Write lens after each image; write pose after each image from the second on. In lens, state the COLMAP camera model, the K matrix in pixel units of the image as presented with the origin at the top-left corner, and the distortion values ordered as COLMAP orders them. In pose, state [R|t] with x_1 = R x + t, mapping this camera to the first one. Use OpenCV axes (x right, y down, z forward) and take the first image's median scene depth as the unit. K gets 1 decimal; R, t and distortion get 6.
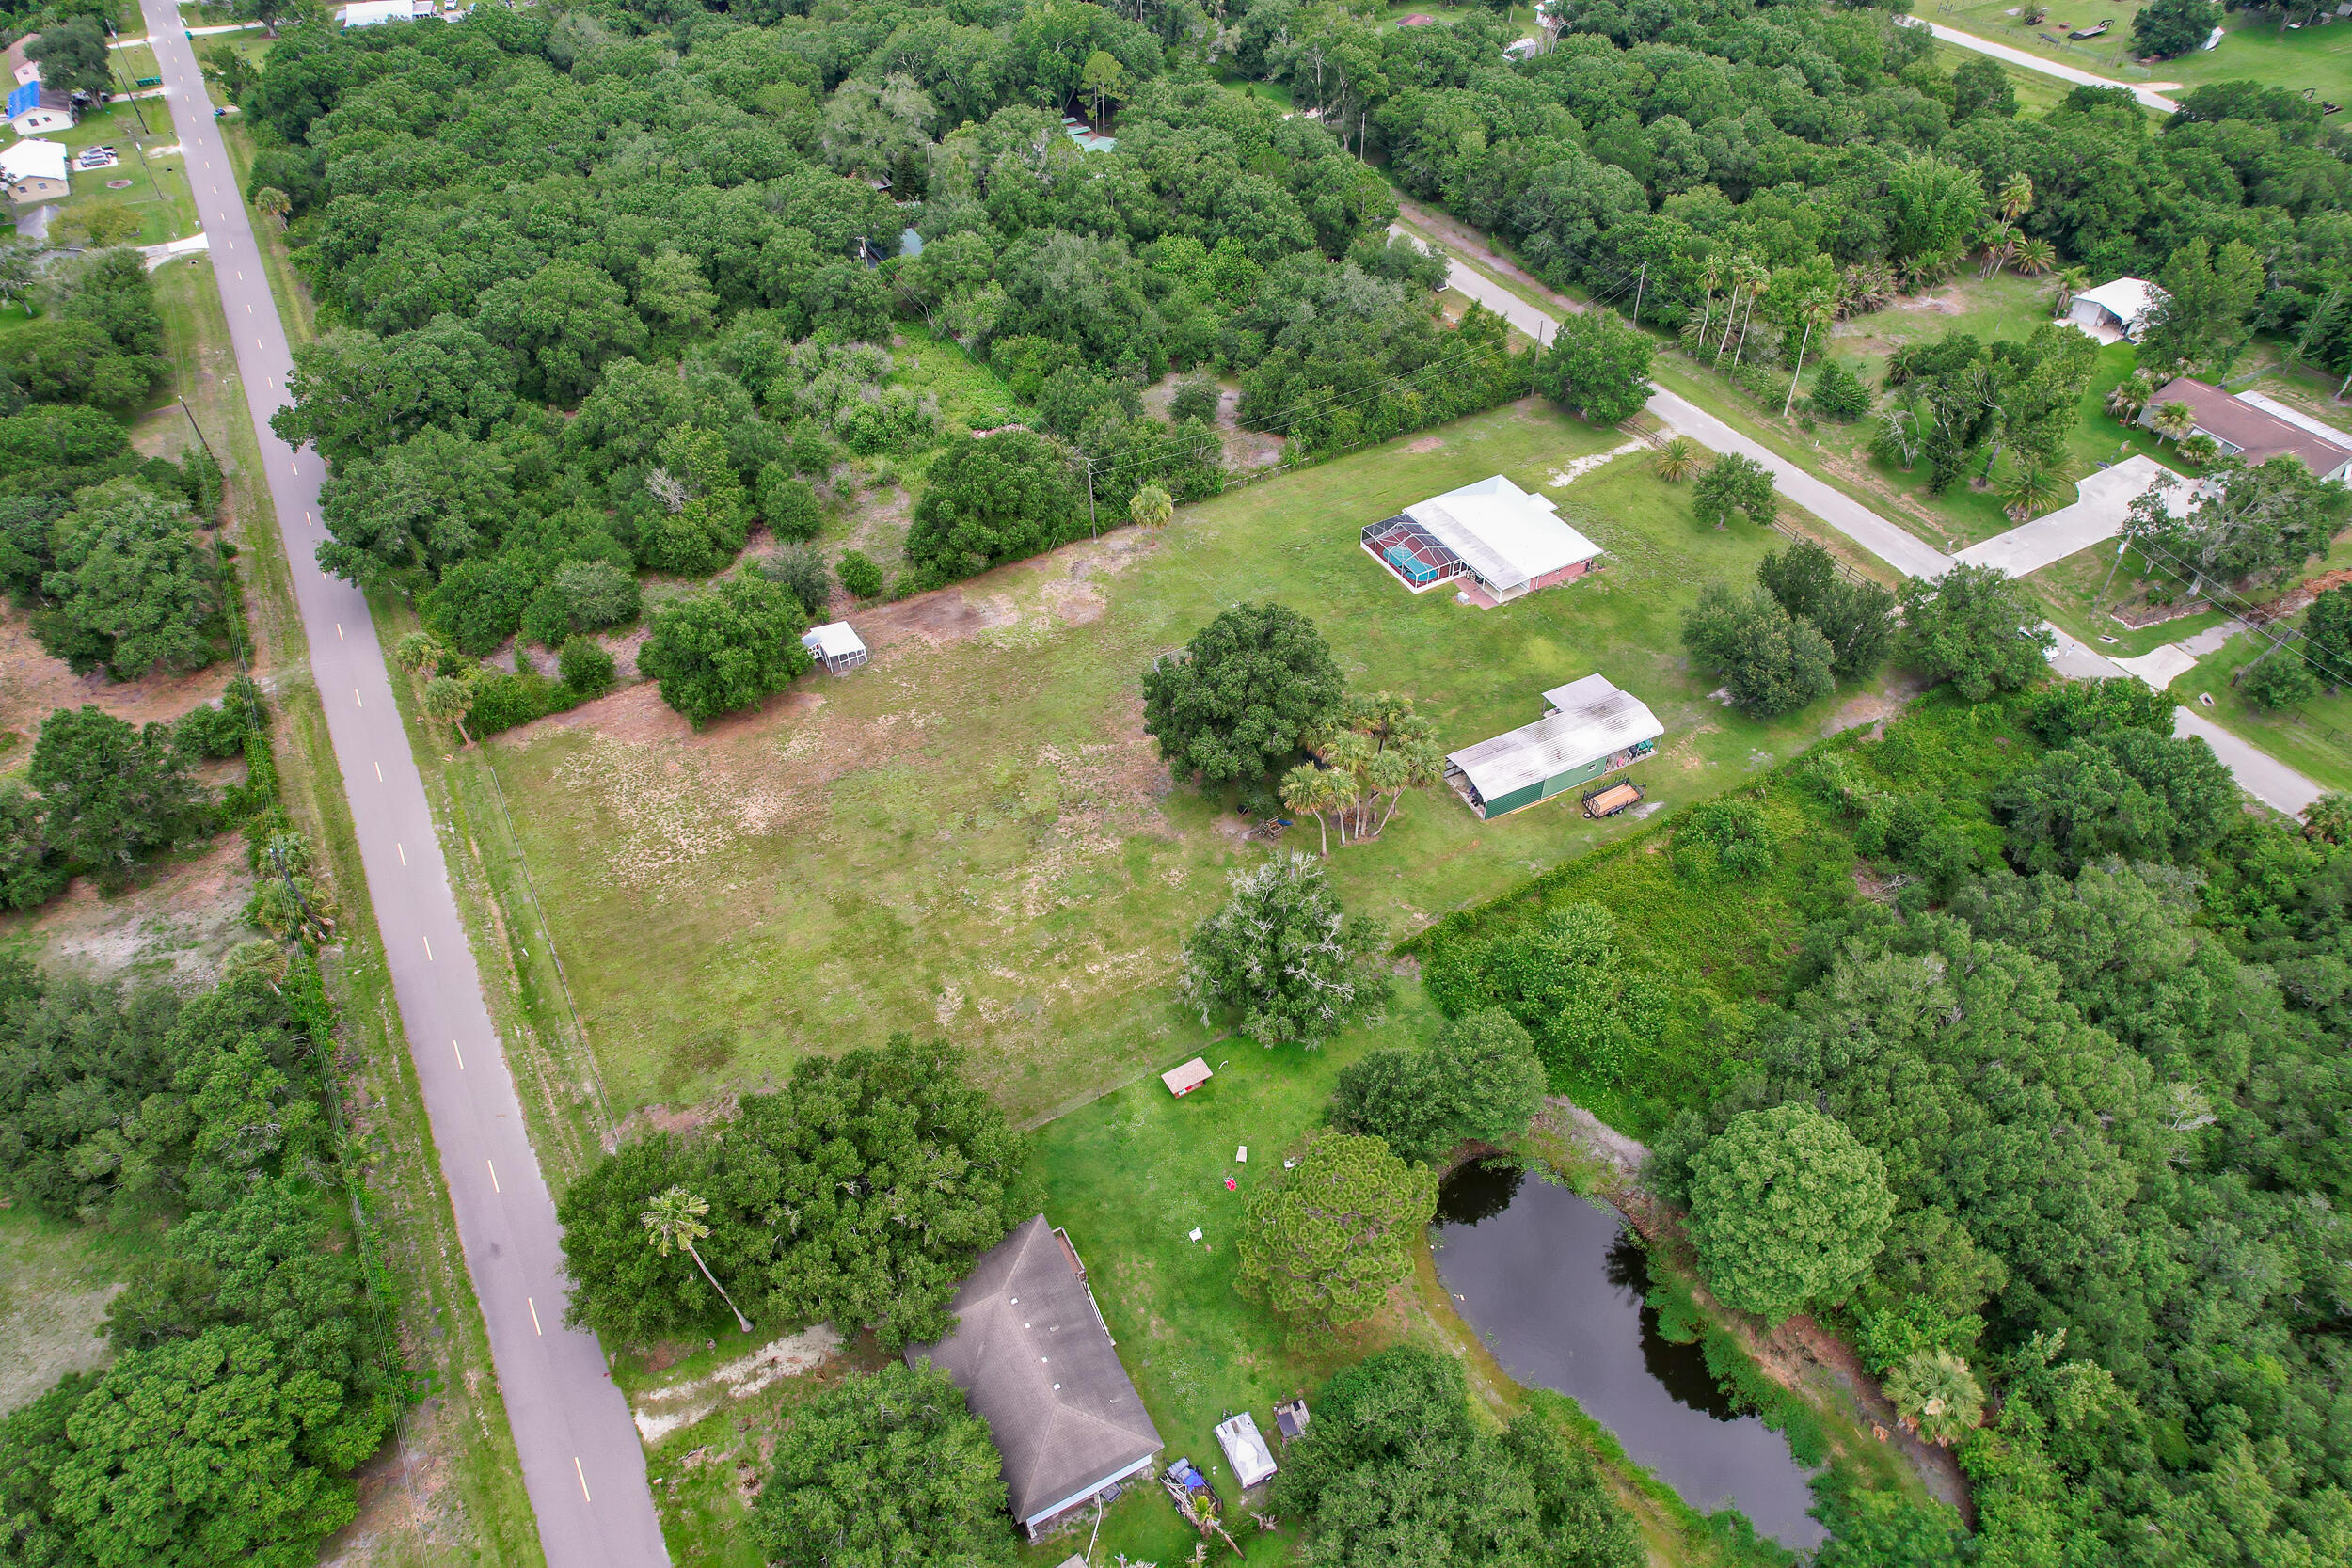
lens RADIAL K [[1512.4, 0, 1185.2], [0, 1512.4, 759.1], [0, 0, 1]] dist [-0.085196, 0.076335]
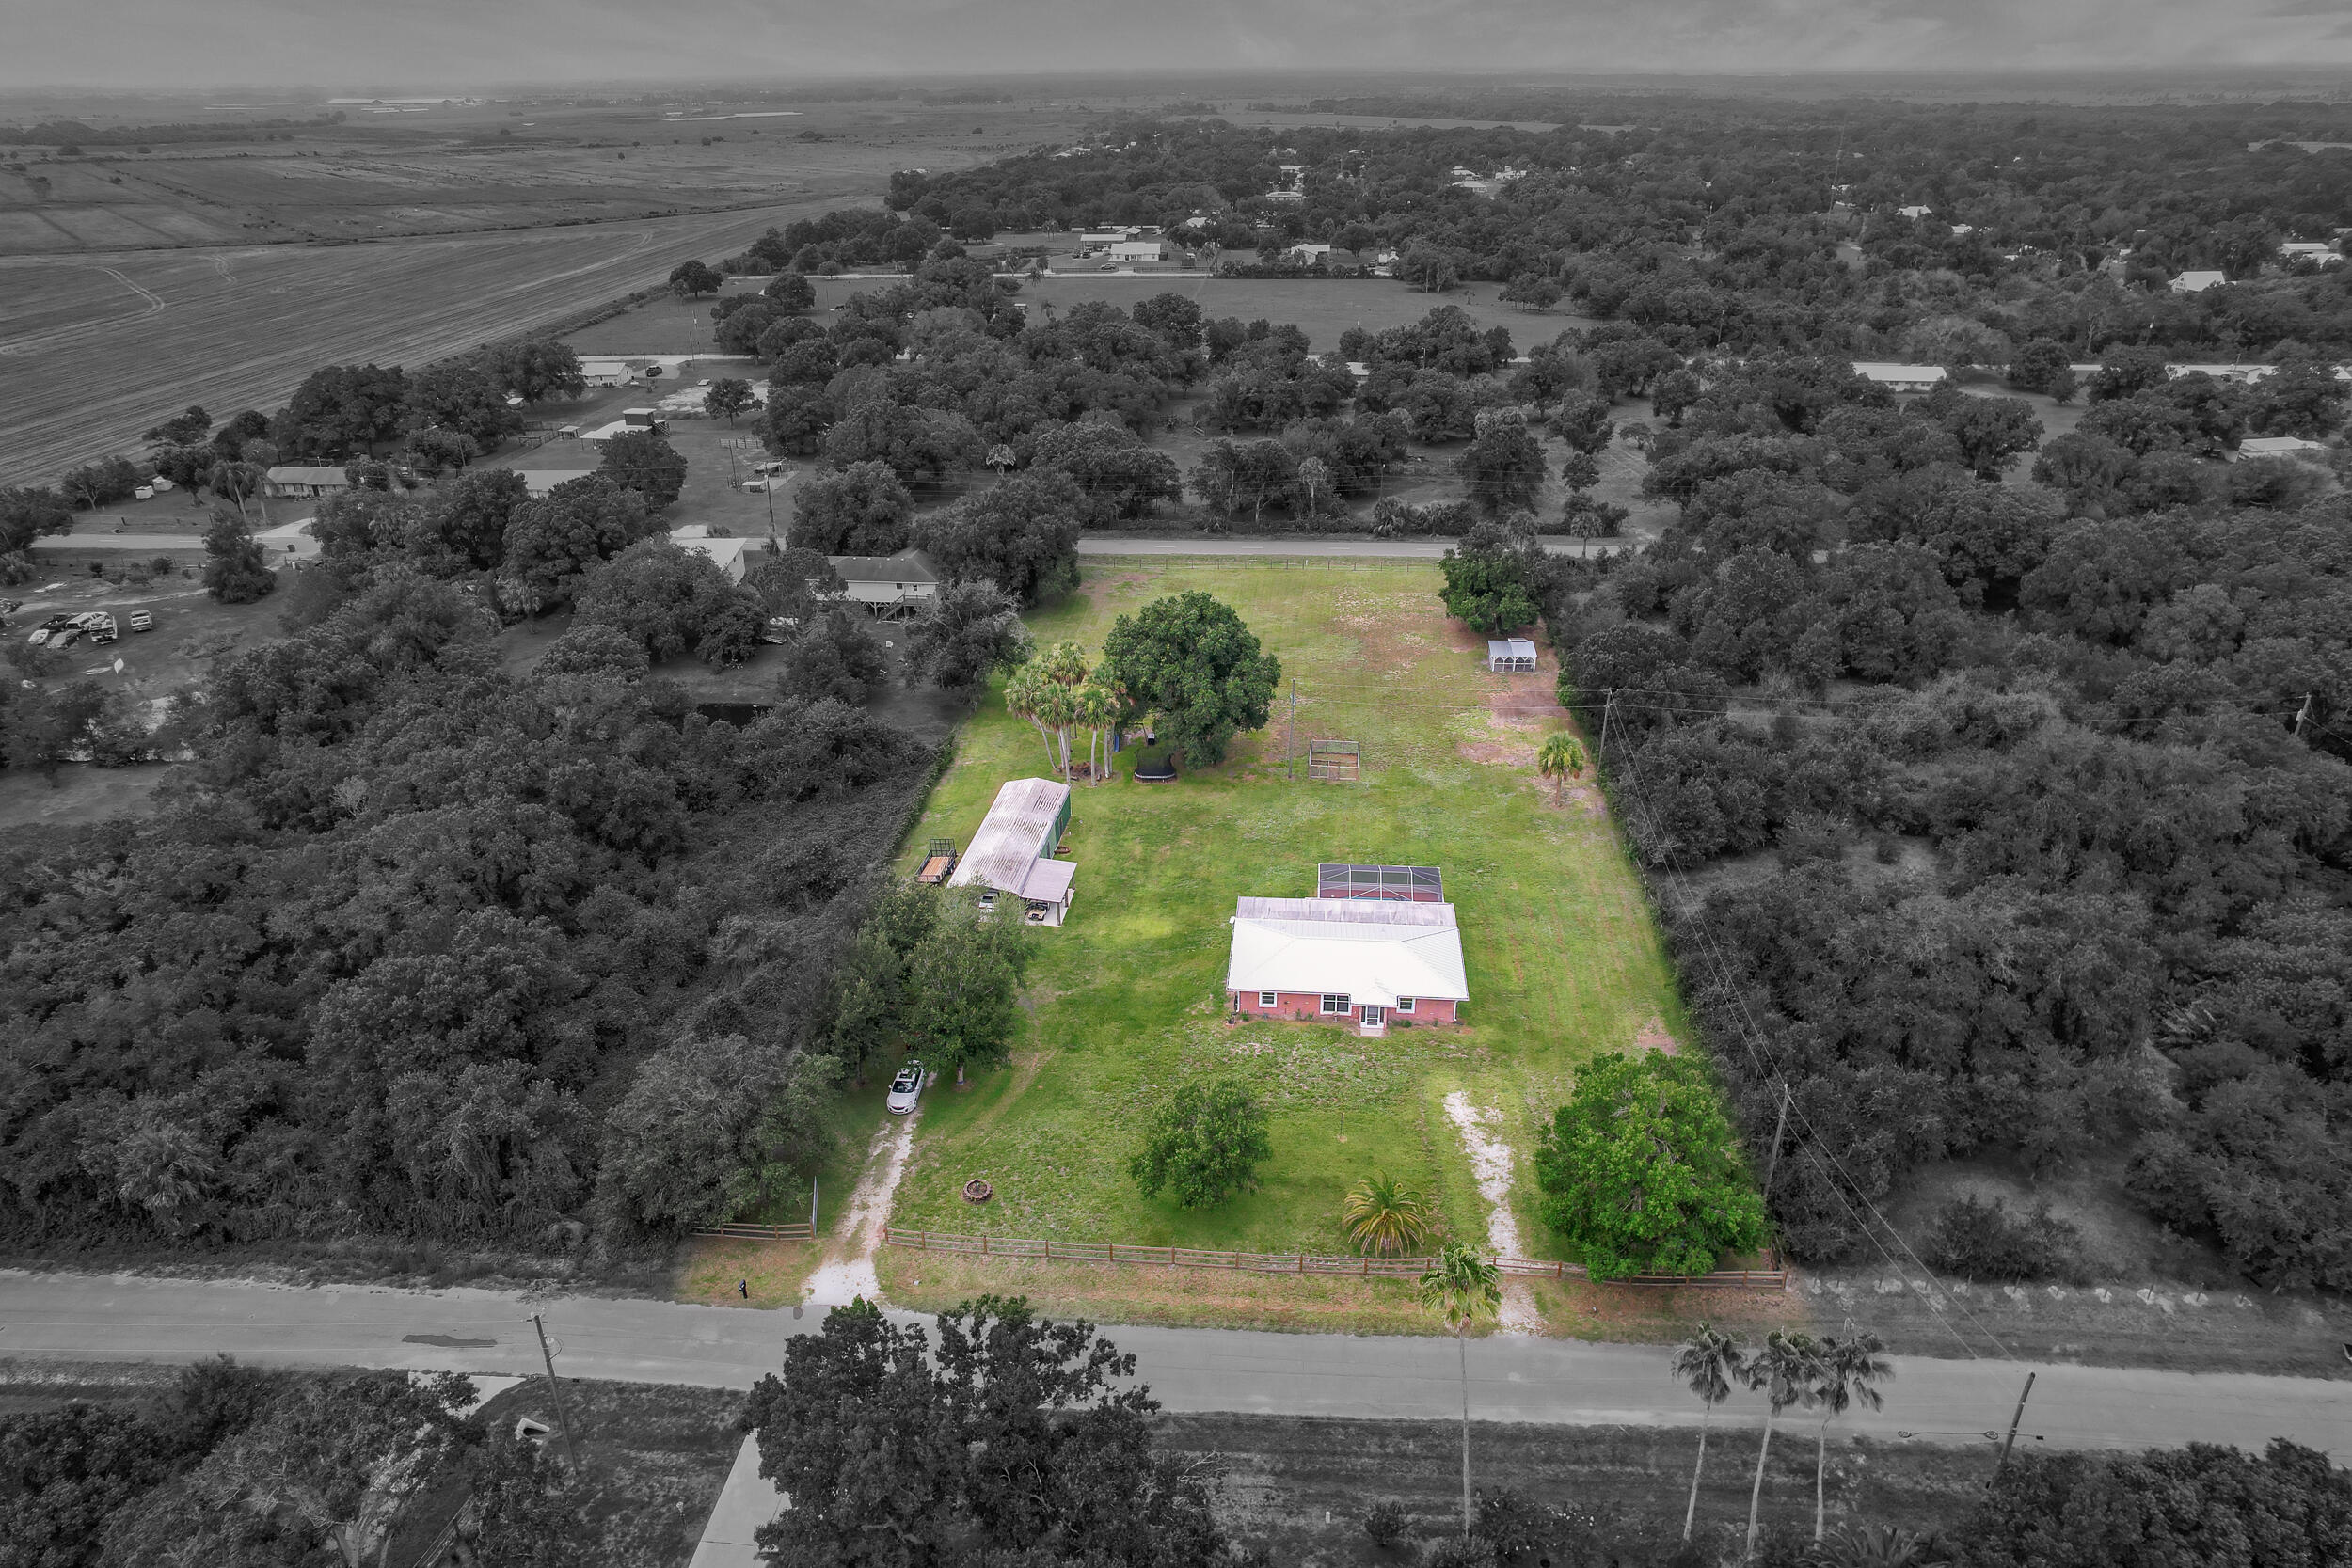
lens RADIAL K [[1512.4, 0, 1185.2], [0, 1512.4, 759.1], [0, 0, 1]] dist [-0.085196, 0.076335]
pose [[-0.568687, 0.365010, -0.737131, 0.741216], [-0.549915, 0.497729, 0.670716, -0.626633], [0.611710, 0.786786, -0.082327, 0.939472]]
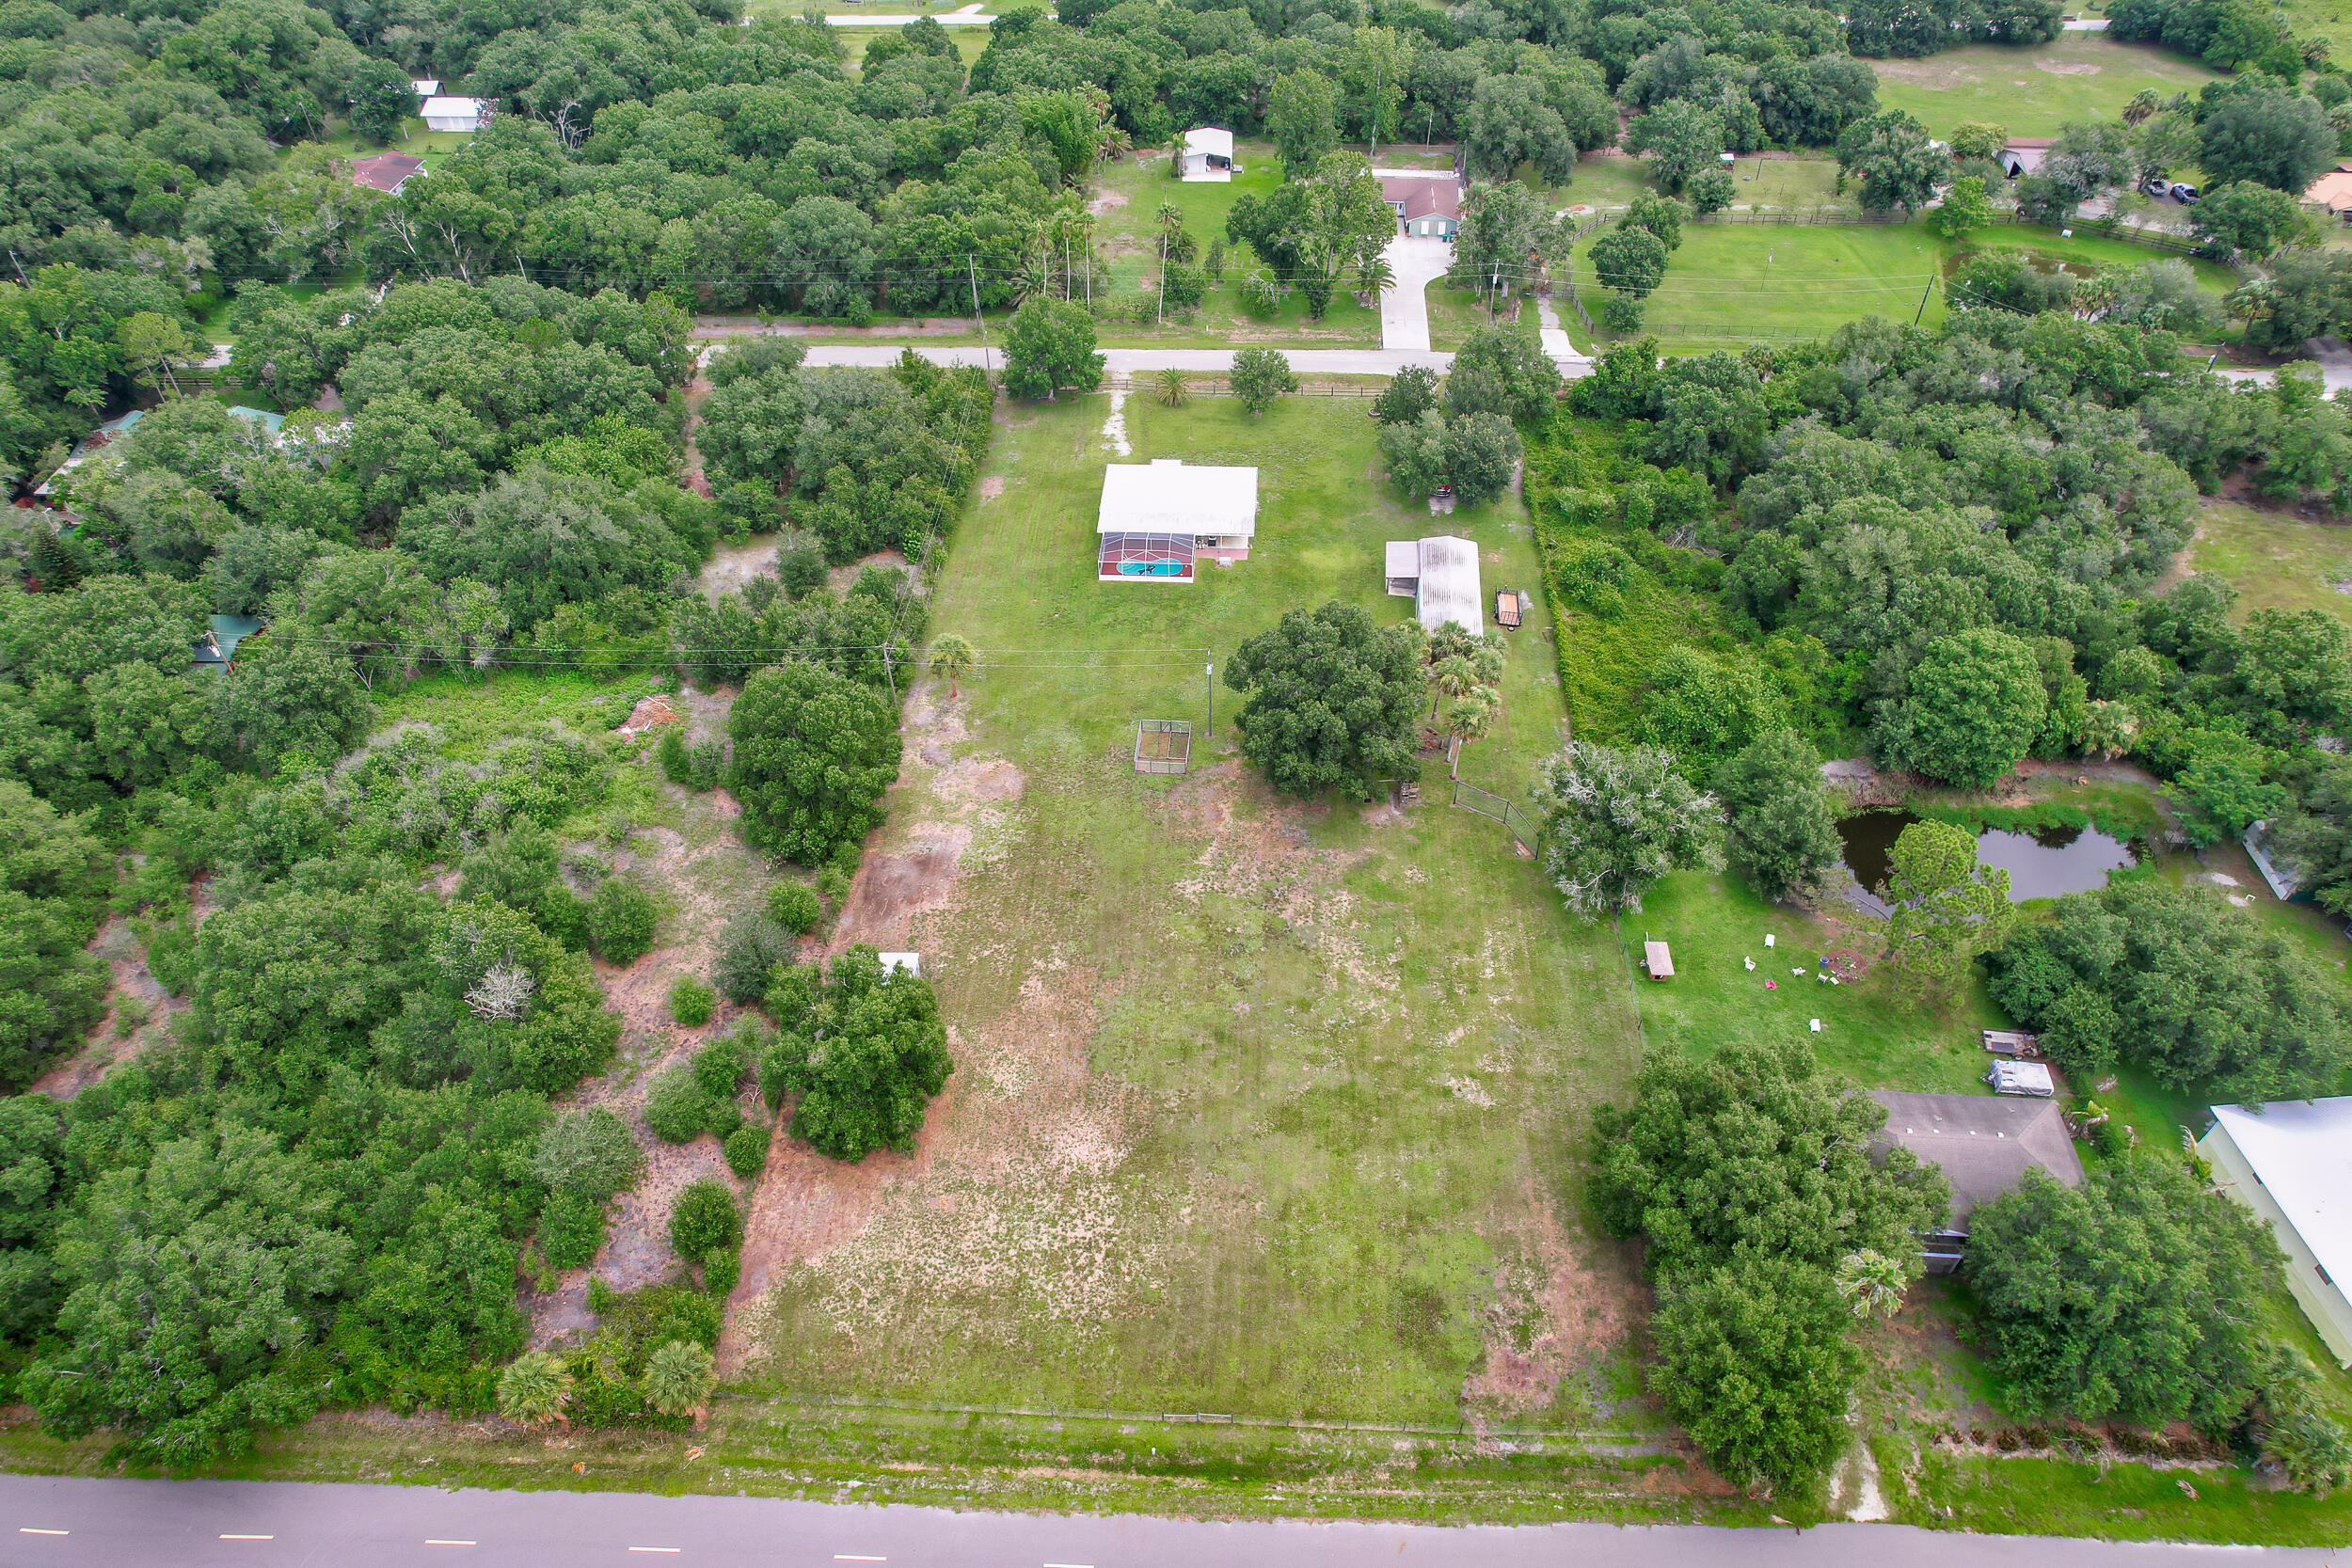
lens RADIAL K [[1512.4, 0, 1185.2], [0, 1512.4, 759.1], [0, 0, 1]] dist [-0.085196, 0.076335]
pose [[0.538374, -0.561719, 0.628192, -0.544571], [0.573692, 0.790338, 0.215042, -0.231048], [-0.617277, 0.244616, 0.747751, 0.257877]]
